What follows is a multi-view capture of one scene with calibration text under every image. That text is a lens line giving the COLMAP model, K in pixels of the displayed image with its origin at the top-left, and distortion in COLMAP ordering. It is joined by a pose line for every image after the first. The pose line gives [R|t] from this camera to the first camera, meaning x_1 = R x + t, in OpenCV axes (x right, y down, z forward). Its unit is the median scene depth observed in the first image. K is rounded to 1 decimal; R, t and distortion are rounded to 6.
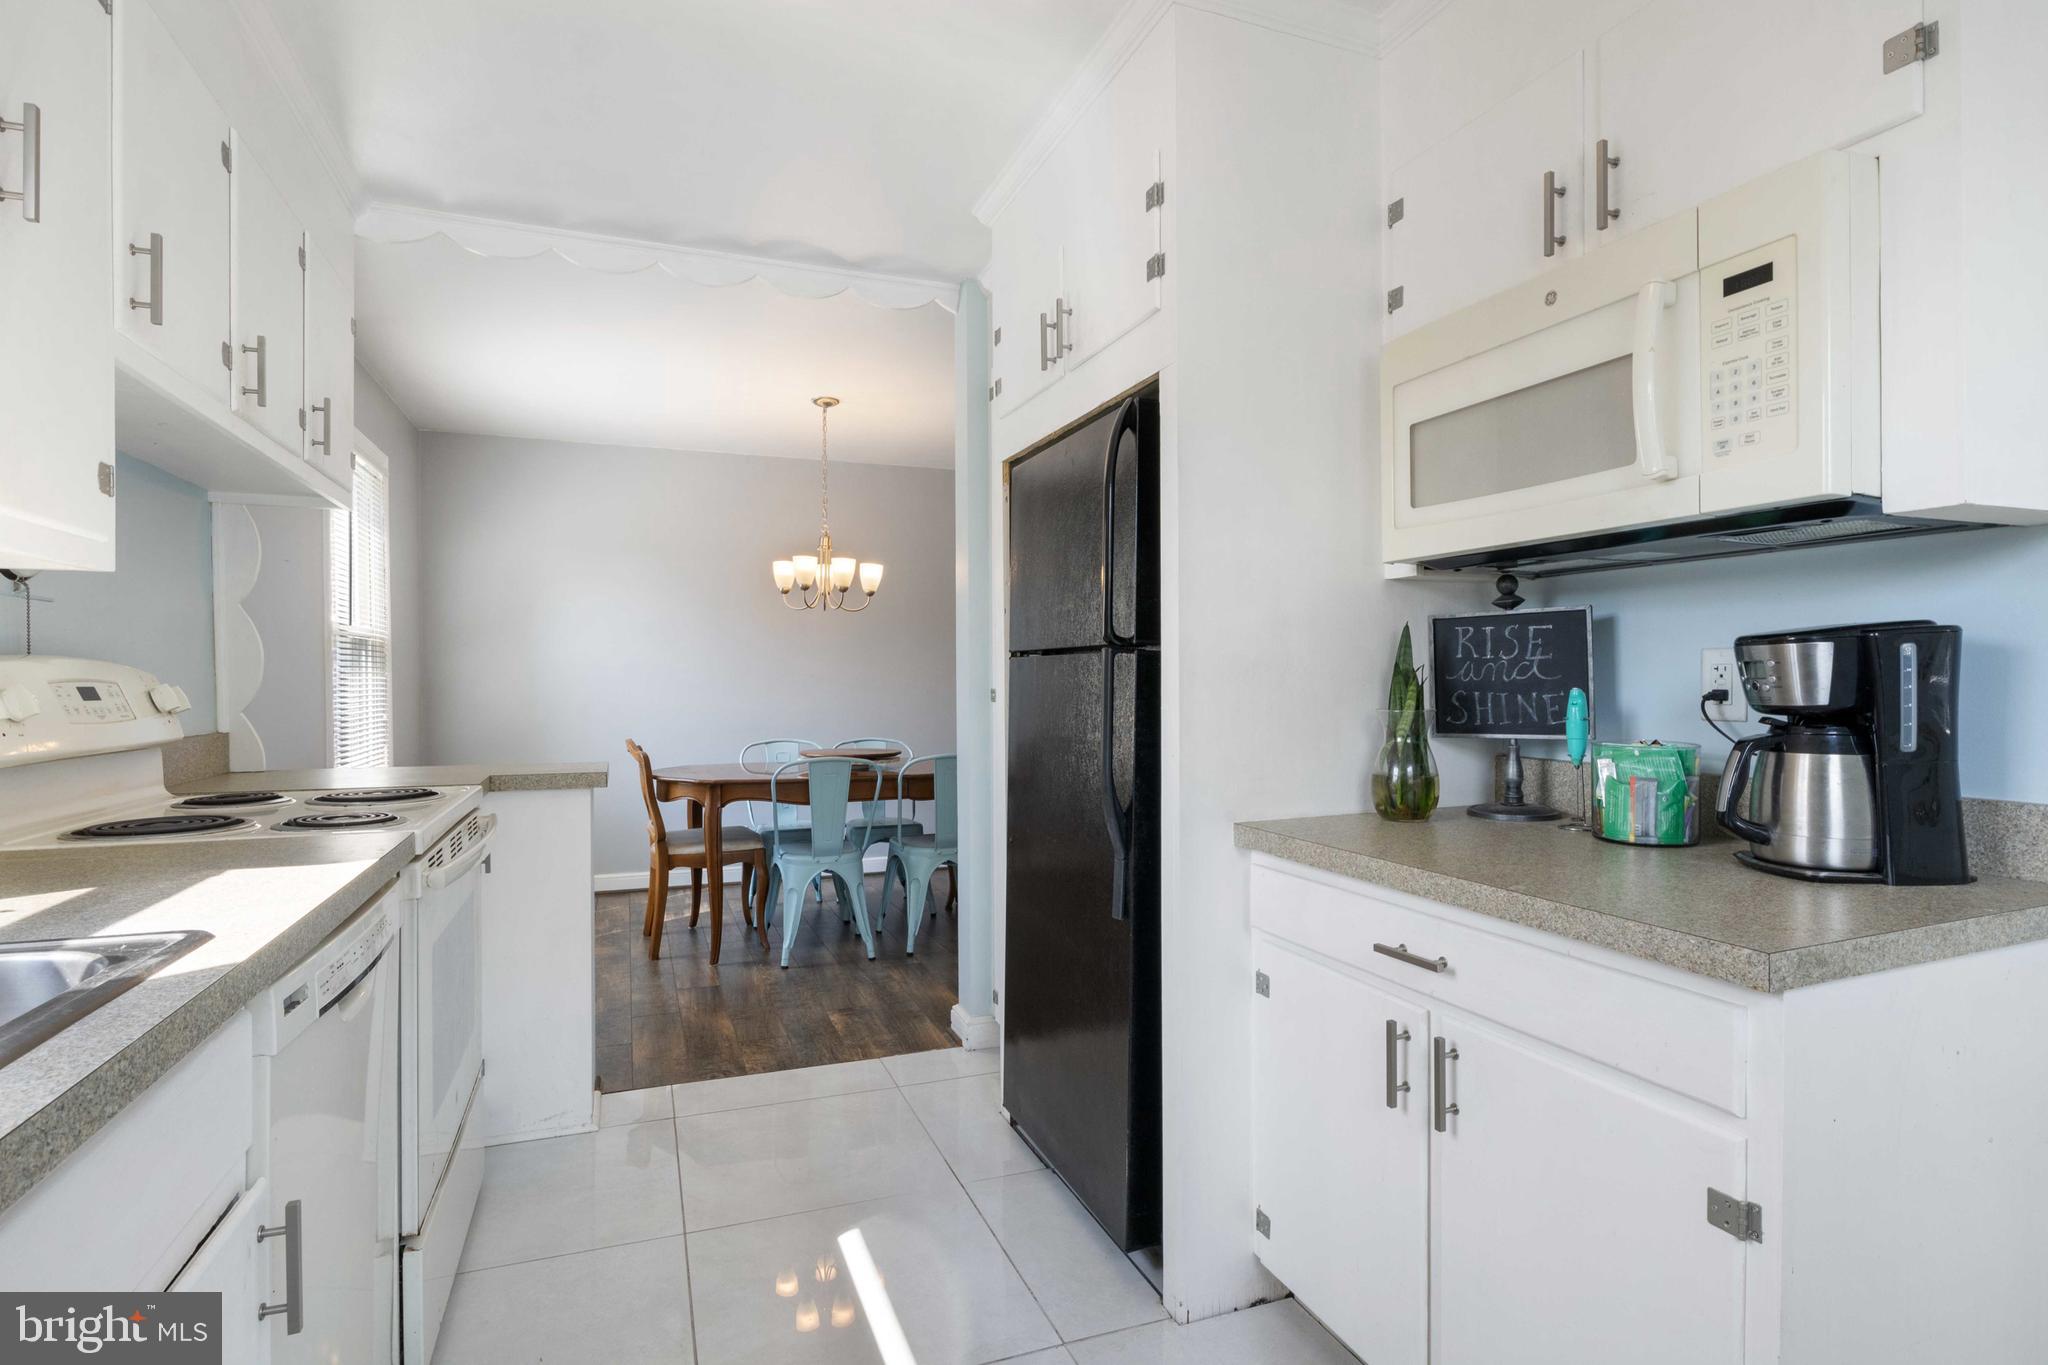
lens RADIAL K [[1023.8, 0, 1016.0], [0, 1023.8, 684.5], [0, 0, 1]] dist [-0.006516, -0.000598]
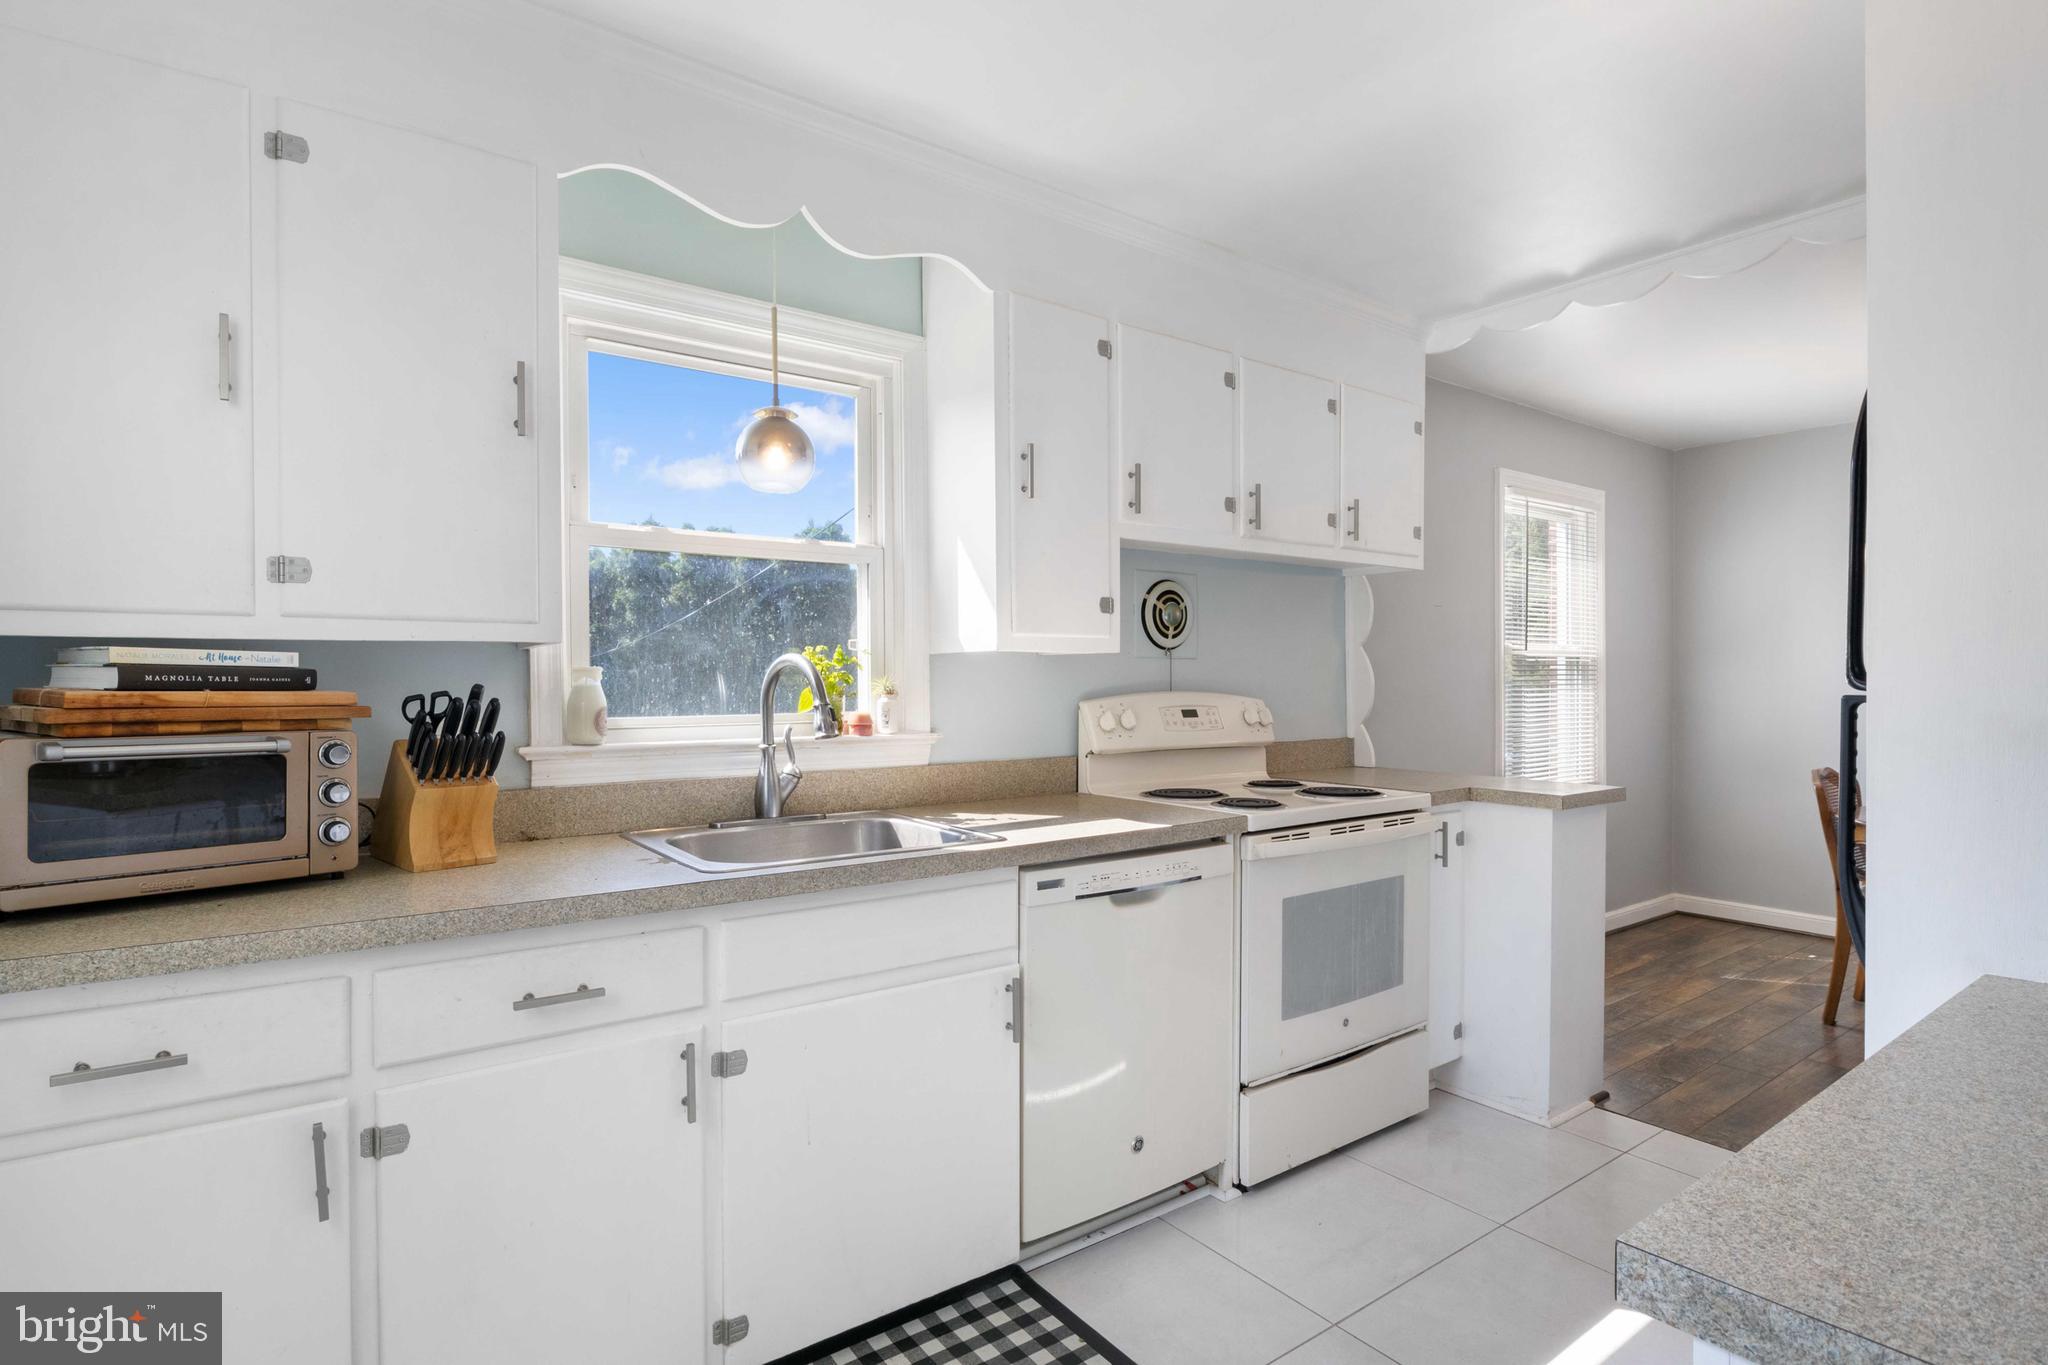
lens RADIAL K [[1023.8, 0, 1021.6], [0, 1023.8, 696.9], [0, 0, 1]] dist [-0.006516, -0.000598]
pose [[0.263259, 0.019879, -0.964520, 0.480164], [-0.004916, 0.999802, 0.019264, -0.035575], [0.964713, -0.000329, 0.263305, 0.183751]]
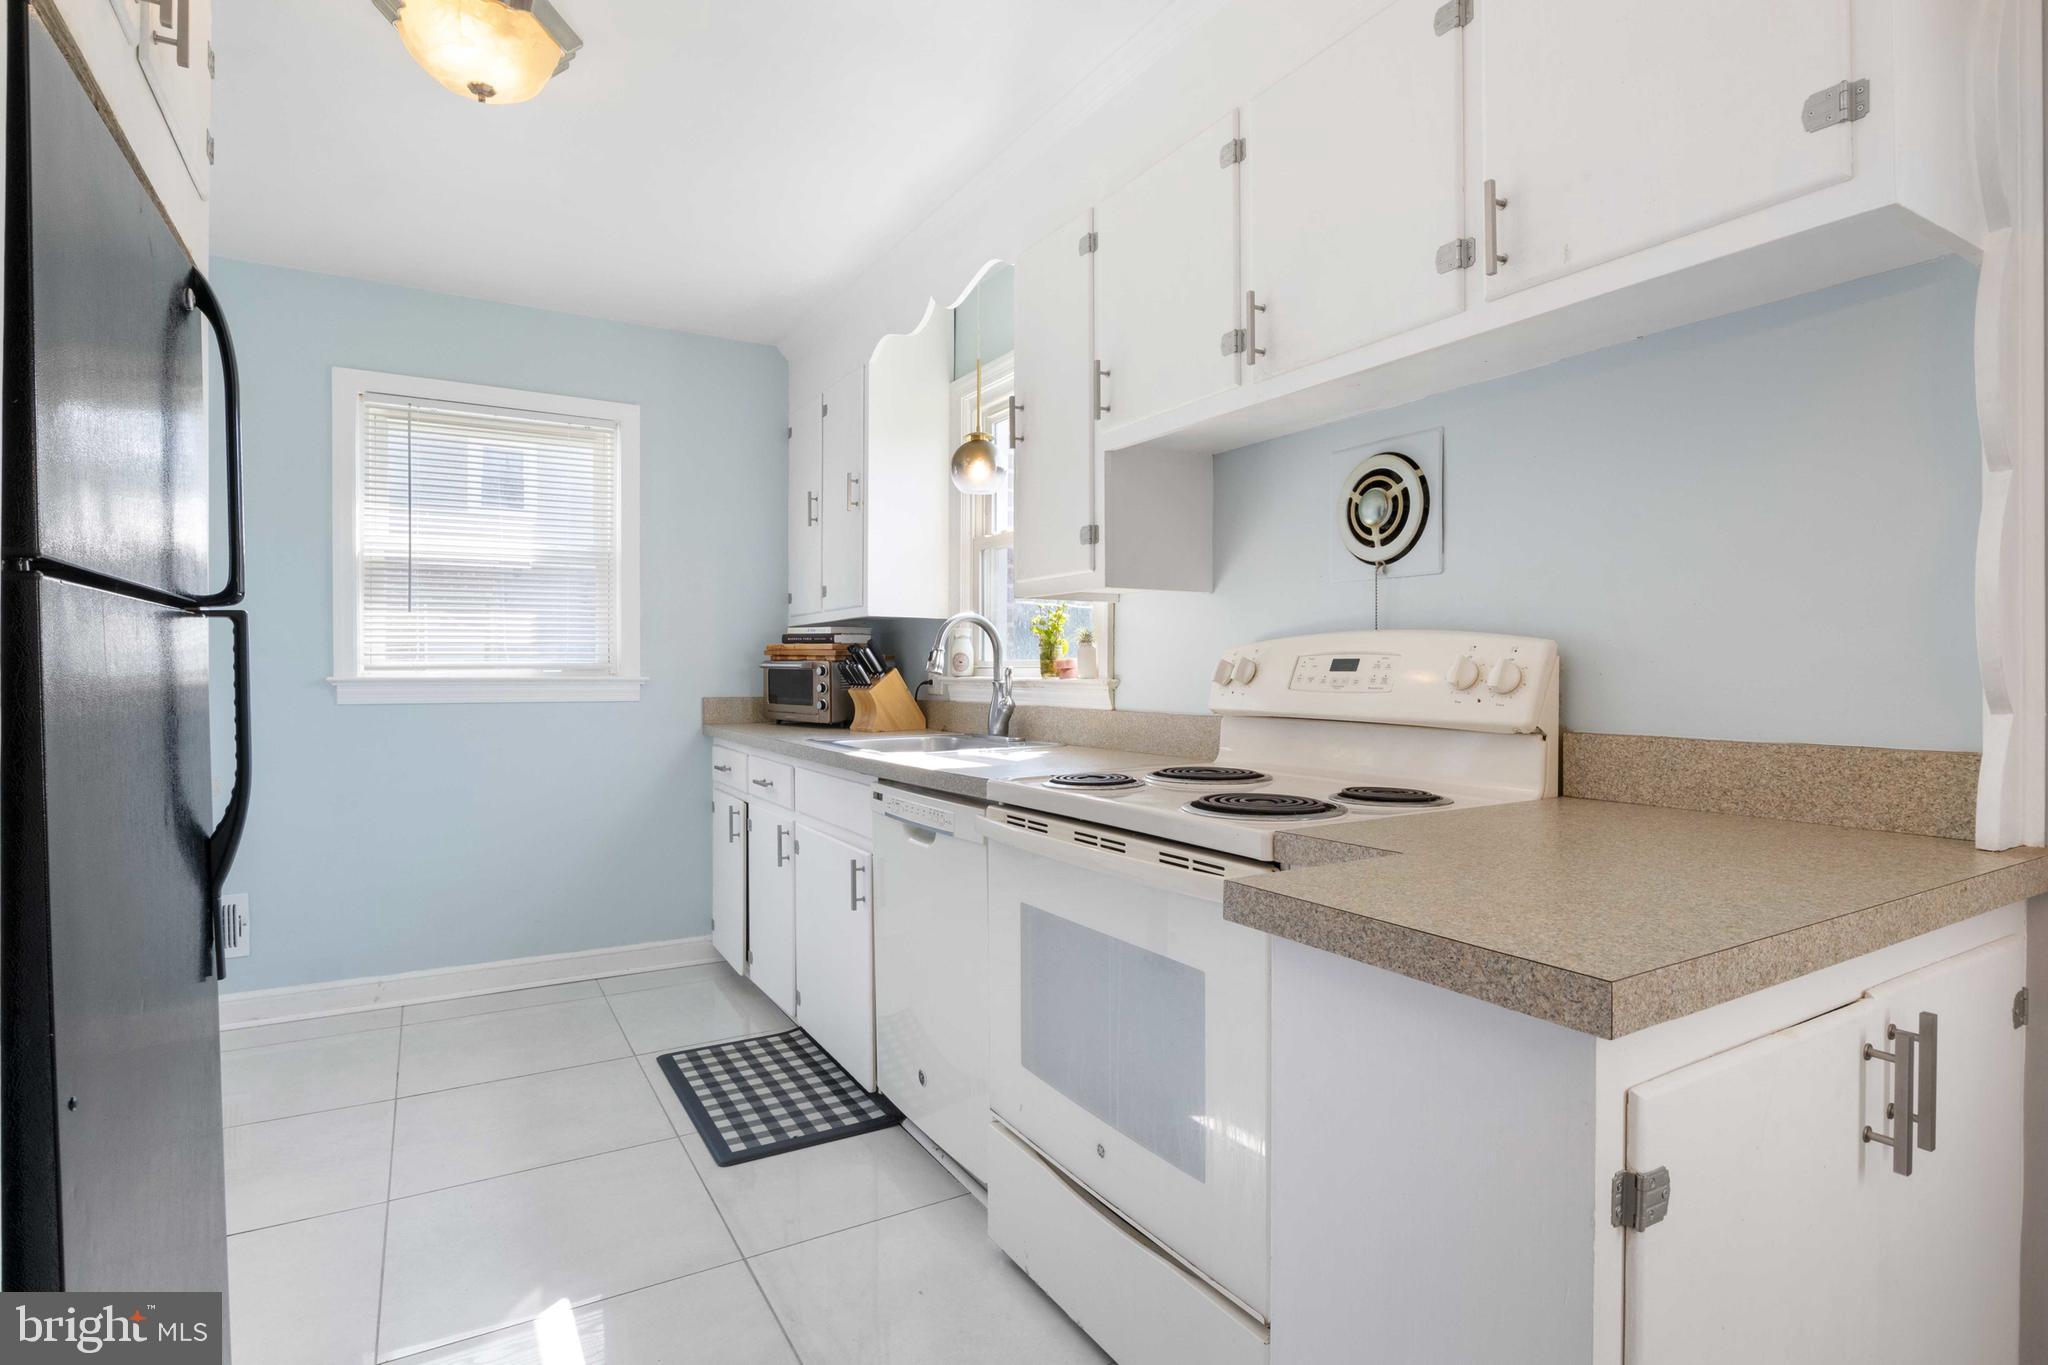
lens RADIAL K [[1023.8, 0, 1022.2], [0, 1023.8, 674.3], [0, 0, 1]] dist [-0.006516, -0.000598]
pose [[-0.985349, 0.011097, -0.170191, -0.266759], [0.008737, 0.999855, 0.014608, -0.000237], [0.170328, 0.012907, -0.985303, 1.398024]]
